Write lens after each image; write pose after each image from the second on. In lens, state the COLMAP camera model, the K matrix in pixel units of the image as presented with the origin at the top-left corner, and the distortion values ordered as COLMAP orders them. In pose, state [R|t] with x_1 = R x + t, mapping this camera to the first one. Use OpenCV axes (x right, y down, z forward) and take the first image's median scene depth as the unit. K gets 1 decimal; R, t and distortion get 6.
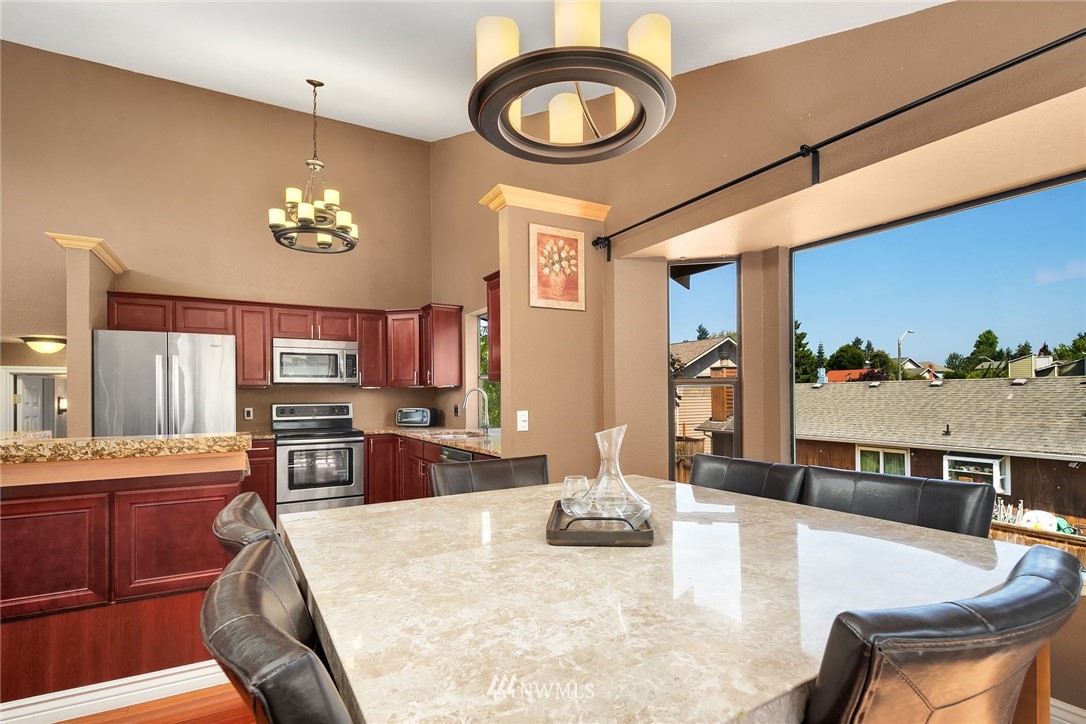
lens RADIAL K [[529.1, 0, 552.1], [0, 529.1, 396.9], [0, 0, 1]] dist [-0.000439, -0.000442]
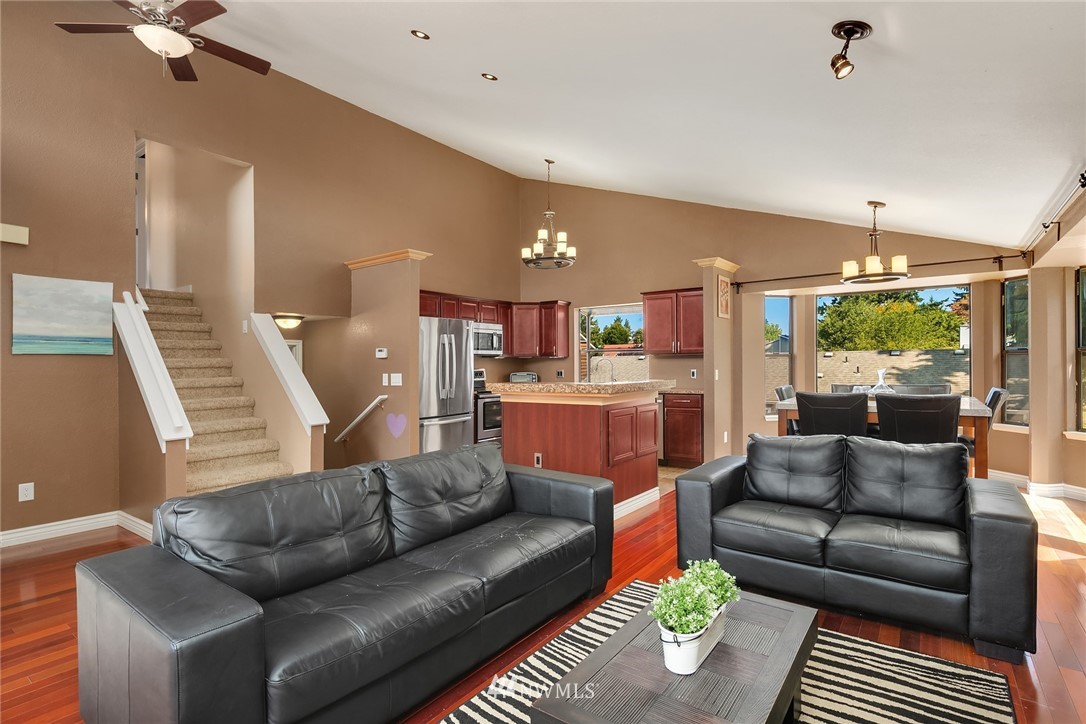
lens RADIAL K [[528.5, 0, 552.8], [0, 528.5, 362.9], [0, 0, 1]] dist [0.000595, -0.000930]
pose [[0.918018, 0.001710, 0.396535, -0.804499], [0.002309, 0.999951, -0.009658, 0.009886], [-0.396532, 0.009782, 0.917969, -0.323454]]
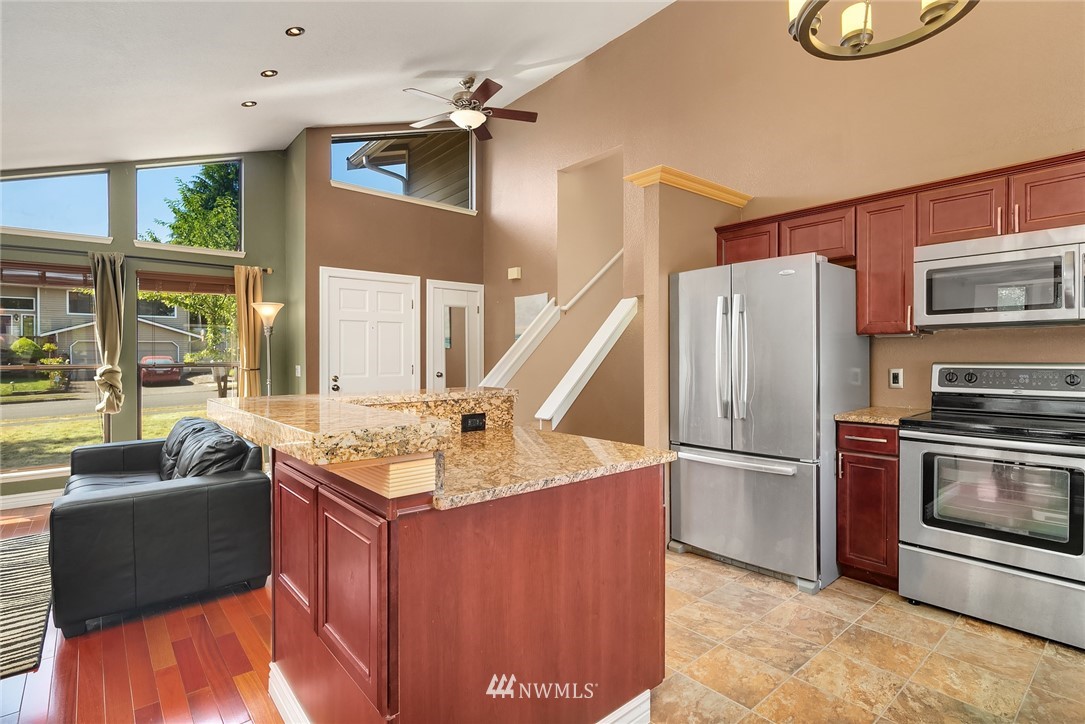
lens RADIAL K [[528.0, 0, 552.3], [0, 528.0, 362.9], [0, 0, 1]] dist [0.000595, -0.000930]
pose [[0.172117, 0.020632, -0.984860, -0.033438], [0.001963, 0.999771, 0.021287, -0.000086], [0.985075, -0.005597, 0.172037, 0.490807]]
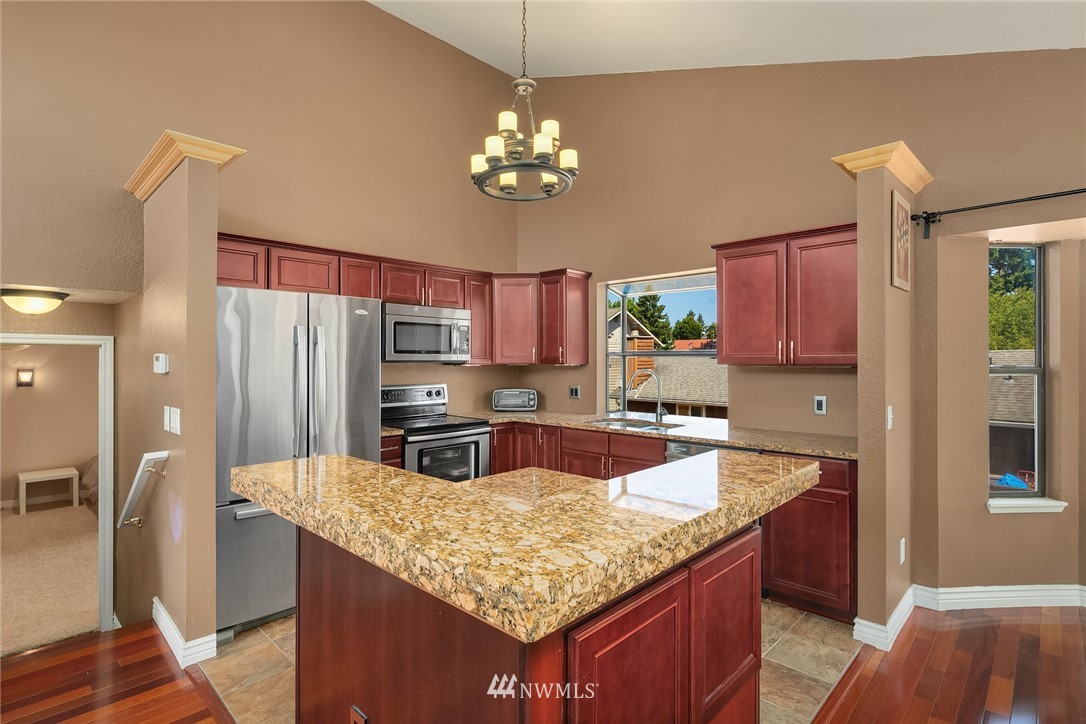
lens RADIAL K [[528.5, 0, 552.8], [0, 528.5, 362.9], [0, 0, 1]] dist [0.000595, -0.000930]
pose [[0.962266, 0.005520, 0.272056, -0.473066], [-0.005831, 0.999983, 0.000335, -0.023916], [-0.272050, -0.001909, 0.962281, 0.183966]]
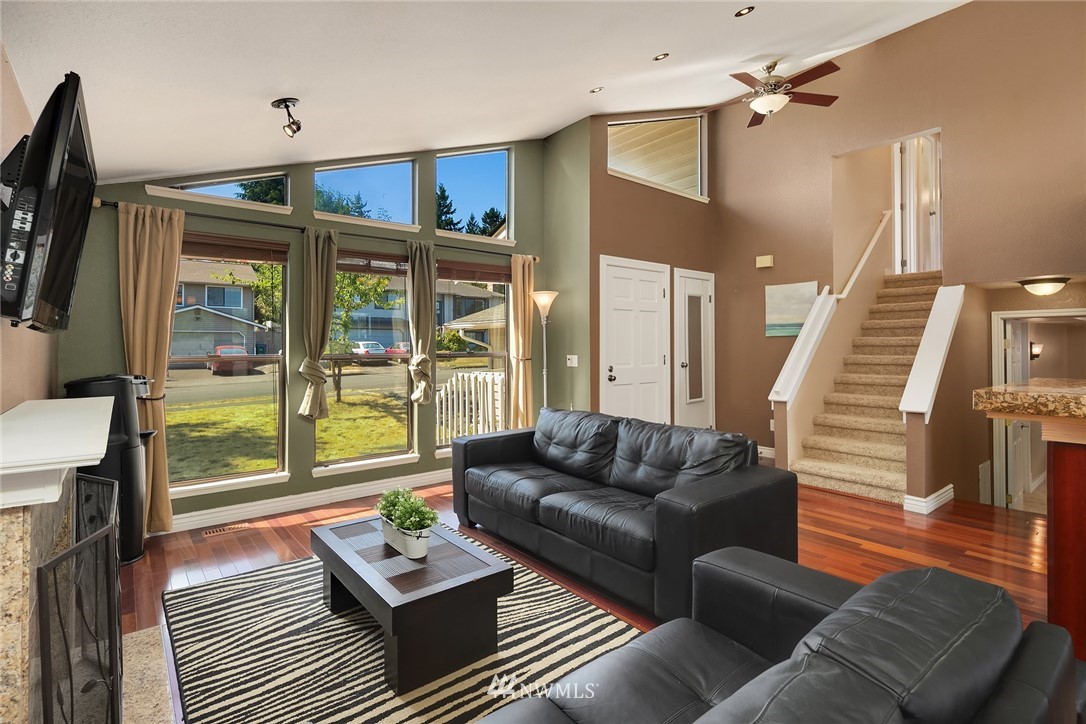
lens RADIAL K [[522.6, 0, 541.0], [0, 522.6, 342.9], [0, 0, 1]] dist [-0.001483, -0.000538]
pose [[0.134226, 0.001789, -0.990949, -0.147235], [-0.000068, 0.999998, 0.001796, 0.000477], [0.990951, -0.000174, 0.134226, -0.012537]]
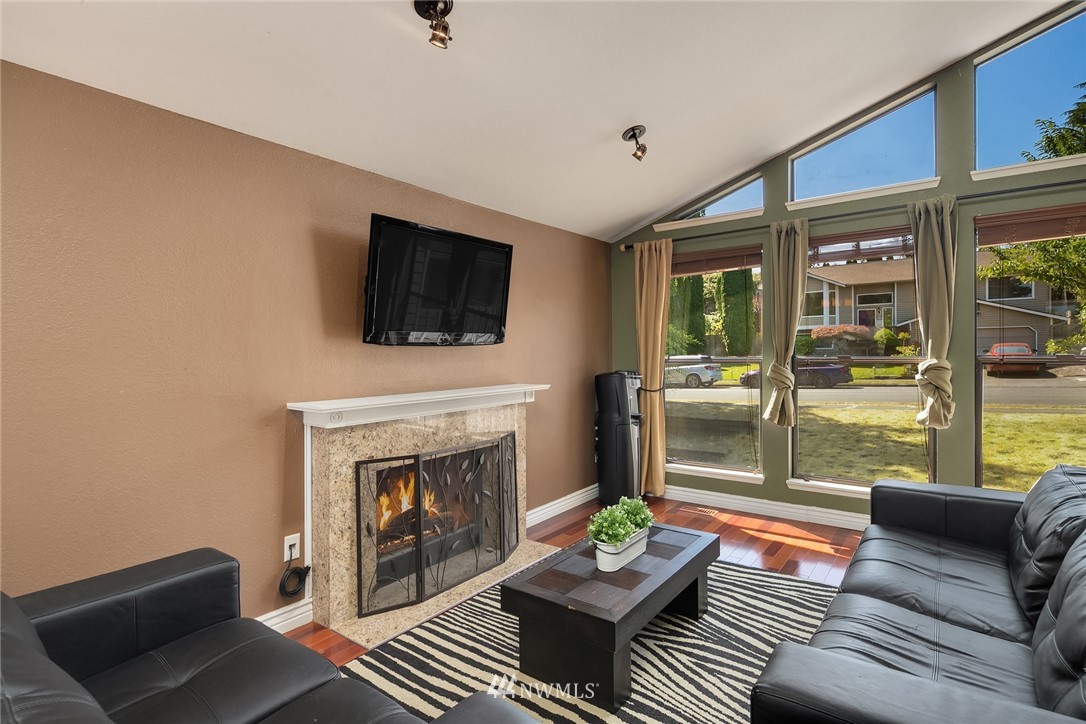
lens RADIAL K [[526.3, 0, 563.9], [0, 526.3, 350.0], [0, 0, 1]] dist [0.018146, -0.000249]
pose [[-0.919197, 0.019354, -0.393323, -0.387450], [0.019053, 0.999808, 0.004671, -0.000634], [0.393338, -0.003200, -0.919389, 0.314478]]
